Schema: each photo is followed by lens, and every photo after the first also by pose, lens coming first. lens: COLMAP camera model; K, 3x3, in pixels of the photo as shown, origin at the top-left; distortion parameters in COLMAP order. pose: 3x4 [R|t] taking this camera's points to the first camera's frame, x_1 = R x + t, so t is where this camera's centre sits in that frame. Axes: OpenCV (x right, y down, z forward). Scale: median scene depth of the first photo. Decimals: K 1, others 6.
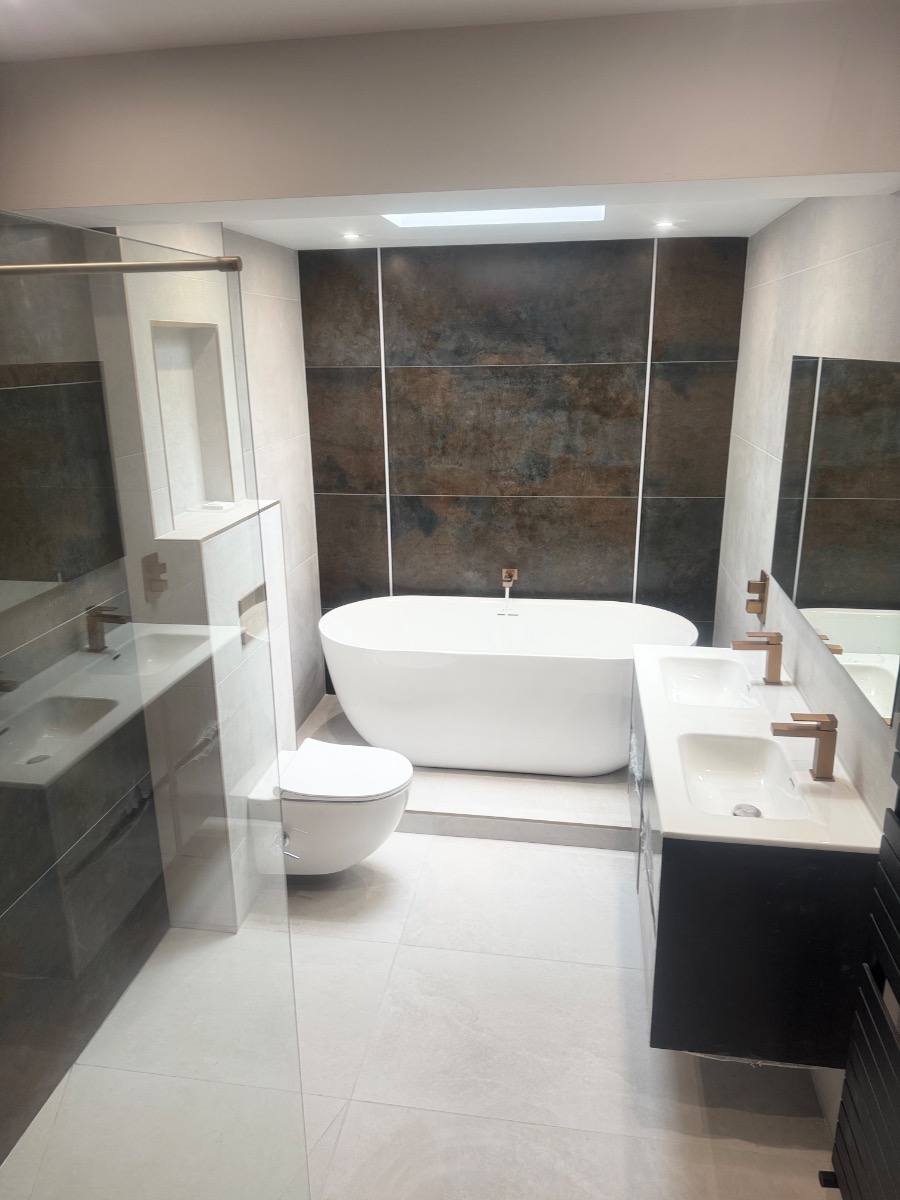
lens RADIAL K [[838.1, 0, 437.9], [0, 838.1, 608.0], [0, 0, 1]] dist [0.067023, -0.071566]
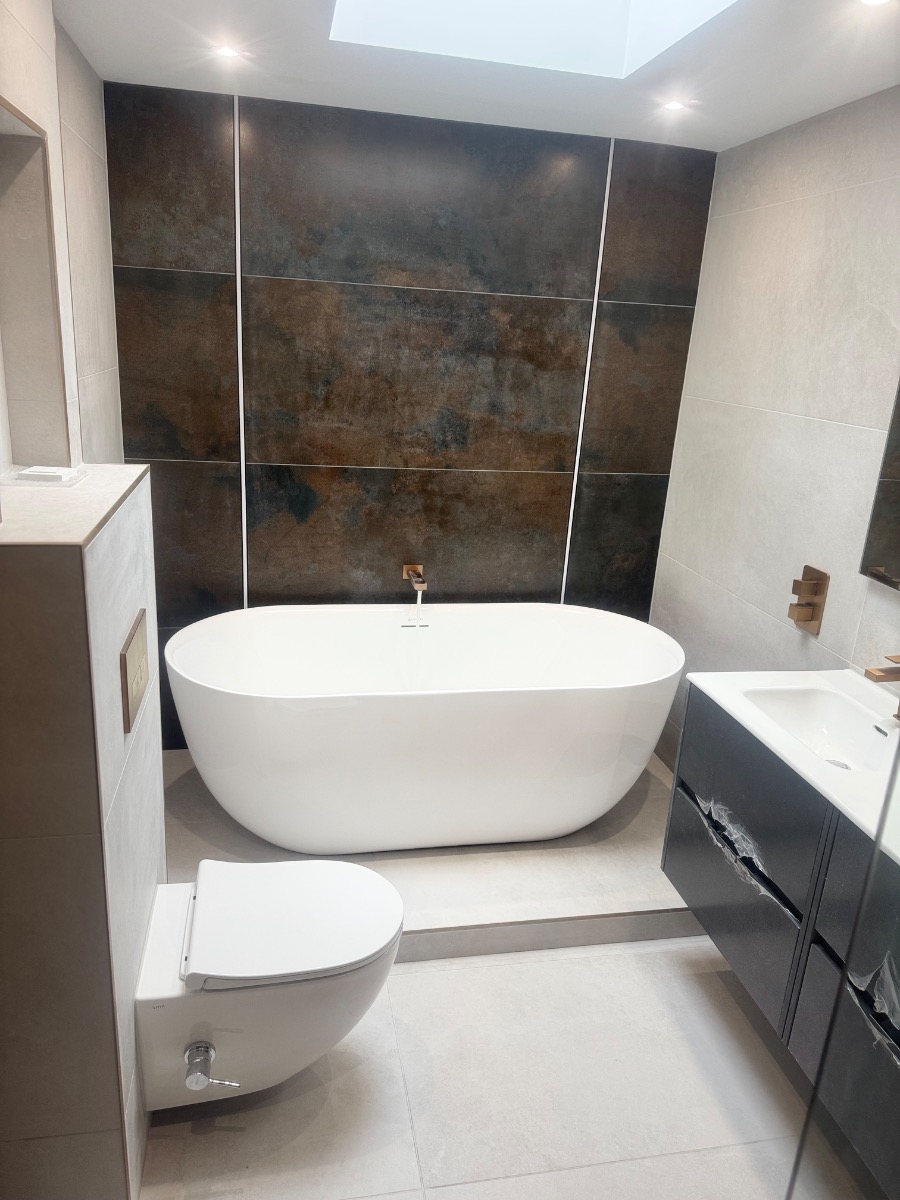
lens RADIAL K [[838.1, 0, 449.7], [0, 838.1, 604.8], [0, 0, 1]] dist [0.067023, -0.071566]
pose [[0.933640, -0.040566, 0.355910, -0.164371], [0.032887, 0.999078, 0.027603, -0.032689], [-0.356701, -0.014066, 0.934113, 0.299853]]
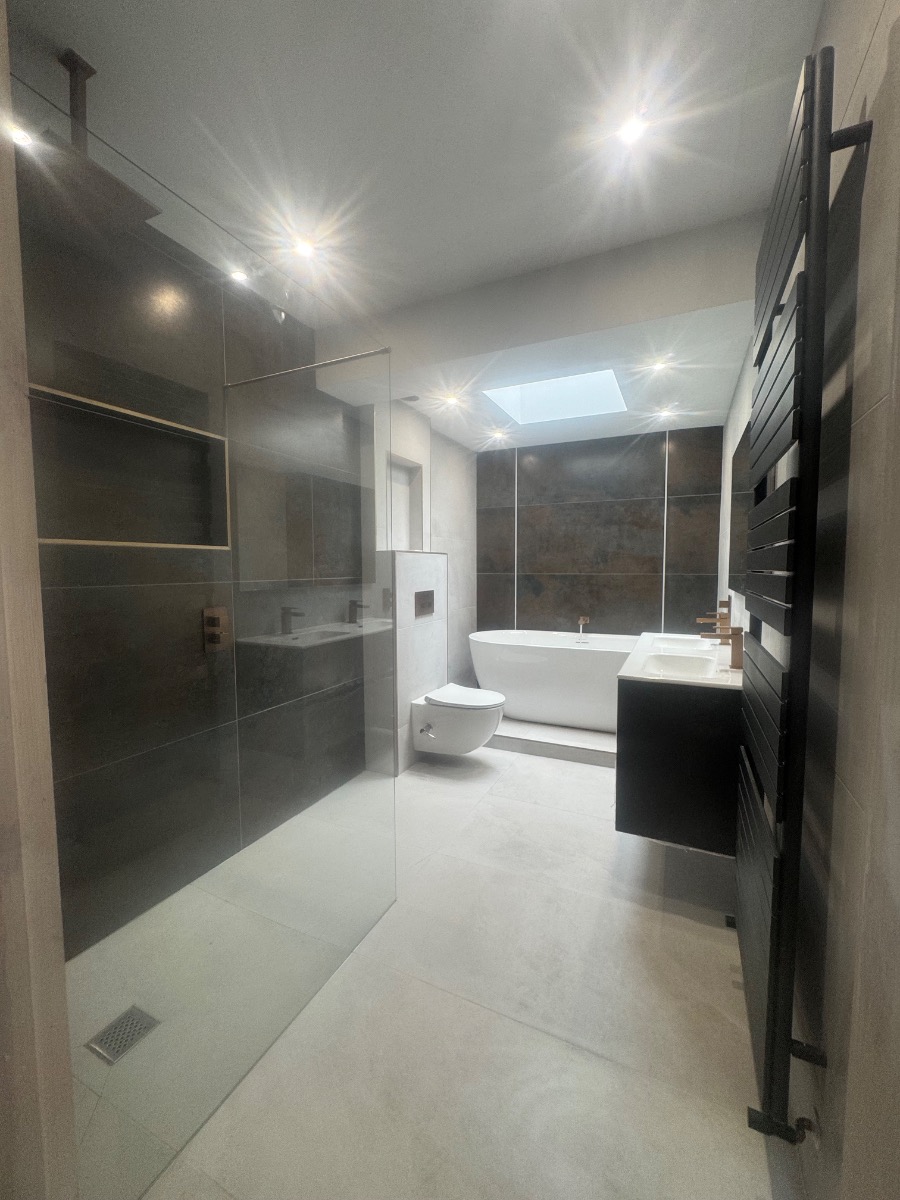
lens RADIAL K [[480.0, 0, 449.4], [0, 480.0, 598.2], [0, 0, 1]] dist [-0.004989, 0.001306]
pose [[0.960635, 0.030866, -0.276093, 0.096298], [-0.093215, 0.972007, -0.215669, 0.164879], [0.261707, 0.232915, 0.936622, -0.000047]]
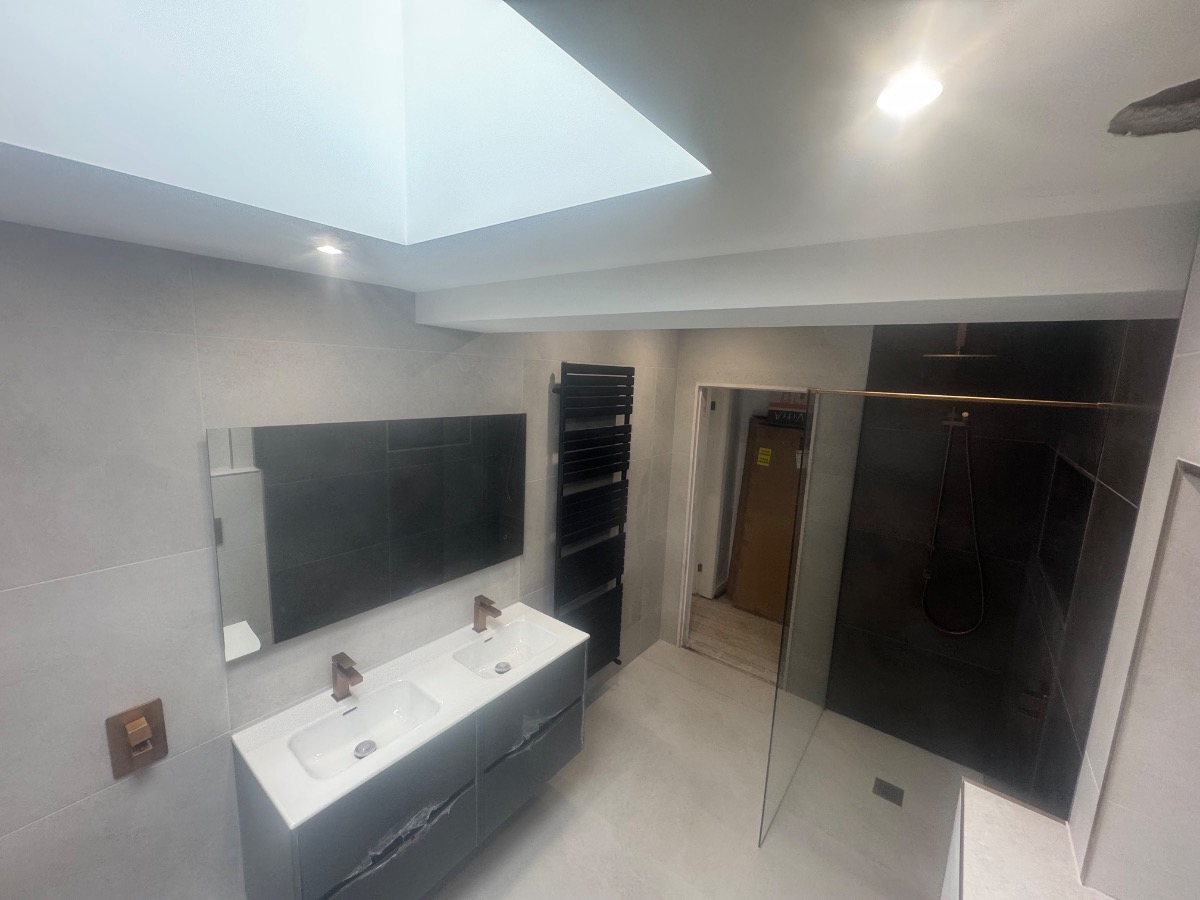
lens RADIAL K [[480.0, 0, 597.2], [0, 480.0, 449.8], [0, 0, 1]] dist [-0.004989, 0.001306]
pose [[-0.881503, -0.094950, 0.462533, -0.119351], [0.111596, 0.909927, 0.399473, -0.298253], [-0.458801, 0.403753, -0.791508, 0.827059]]
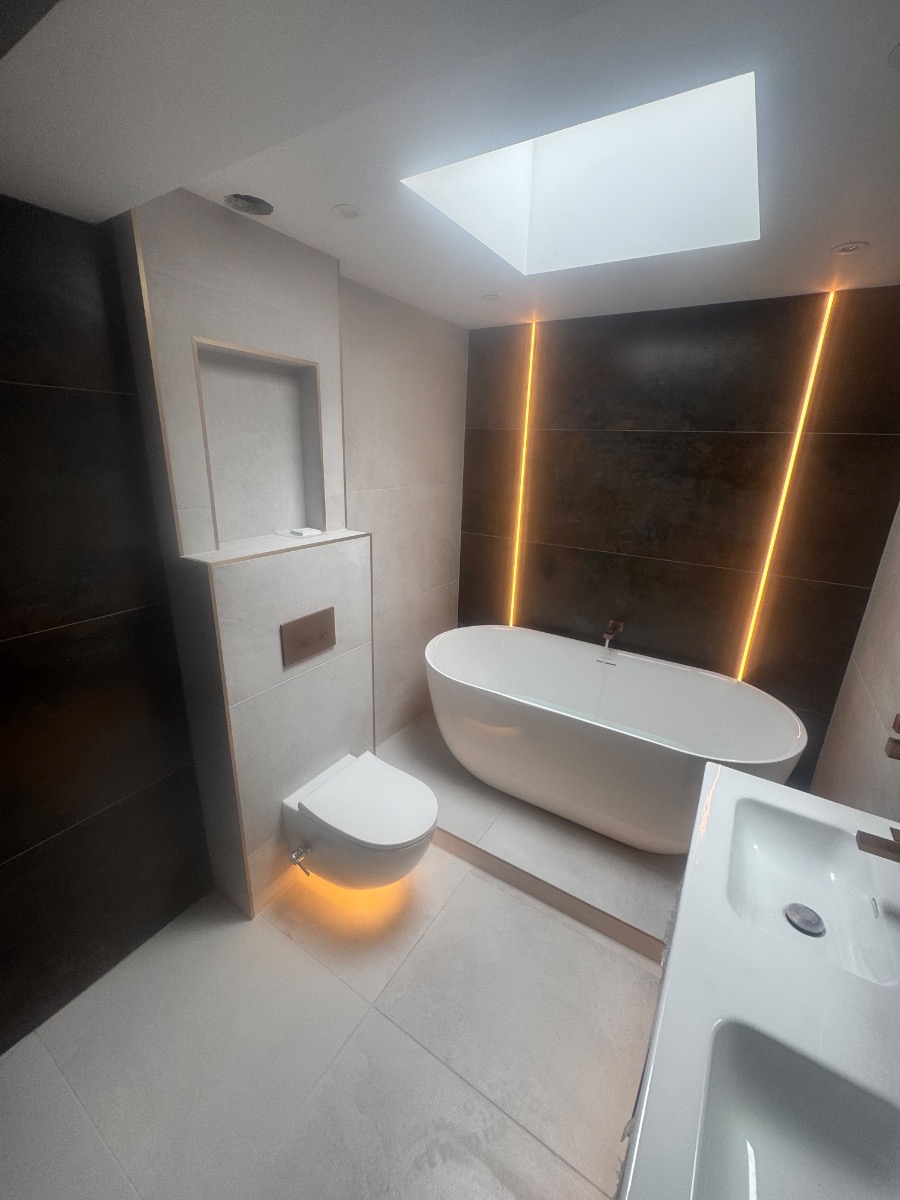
lens RADIAL K [[480.0, 0, 451.0], [0, 480.0, 600.4], [0, 0, 1]] dist [-0.004989, 0.001306]
pose [[0.921974, 0.161882, -0.351792, 0.109146], [-0.159375, 0.986551, 0.036287, -0.065036], [0.352935, 0.022612, 0.935375, 0.367088]]
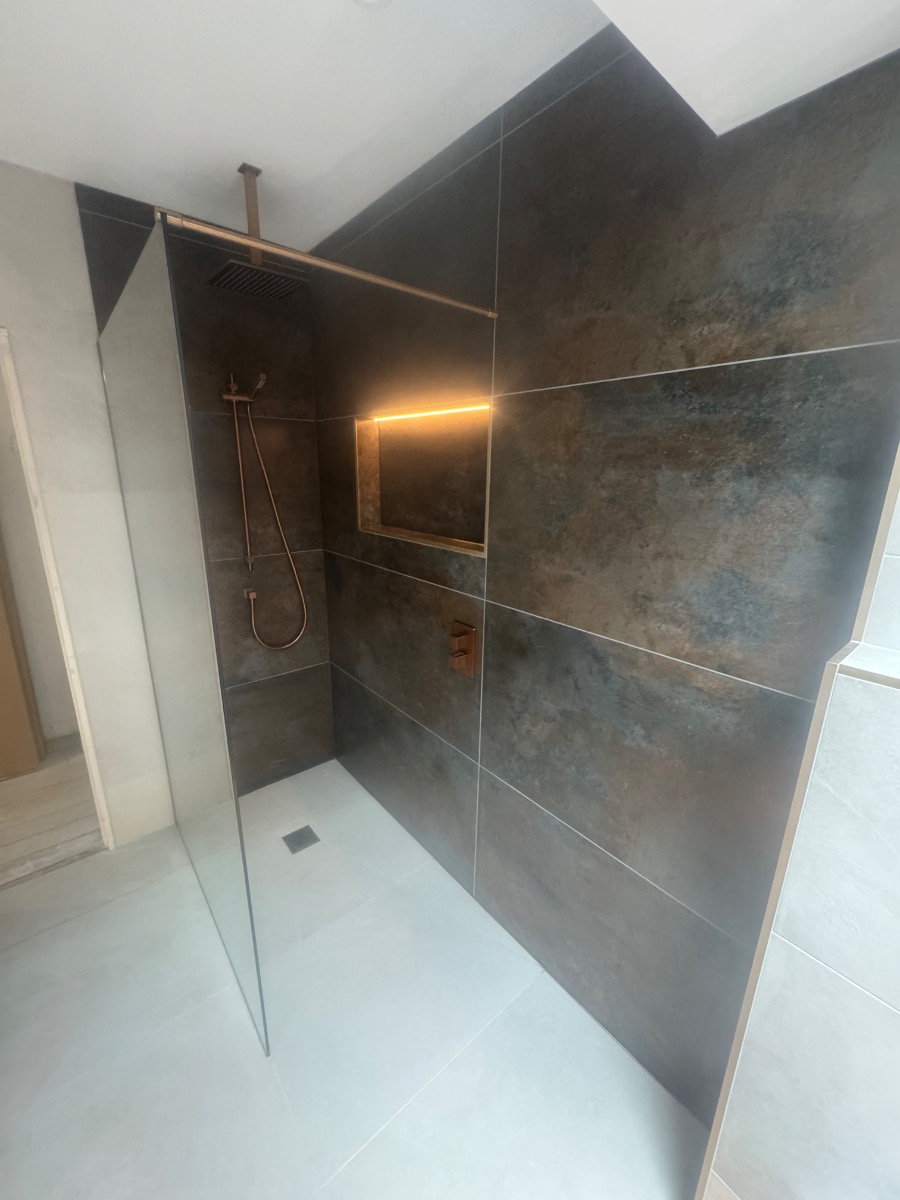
lens RADIAL K [[480.0, 0, 444.9], [0, 480.0, 594.1], [0, 0, 1]] dist [-0.004989, 0.001306]
pose [[0.753050, 0.197013, -0.627775, 0.159886], [-0.220563, 0.974500, 0.041248, -0.156647], [0.619893, 0.107402, 0.777301, 0.740456]]
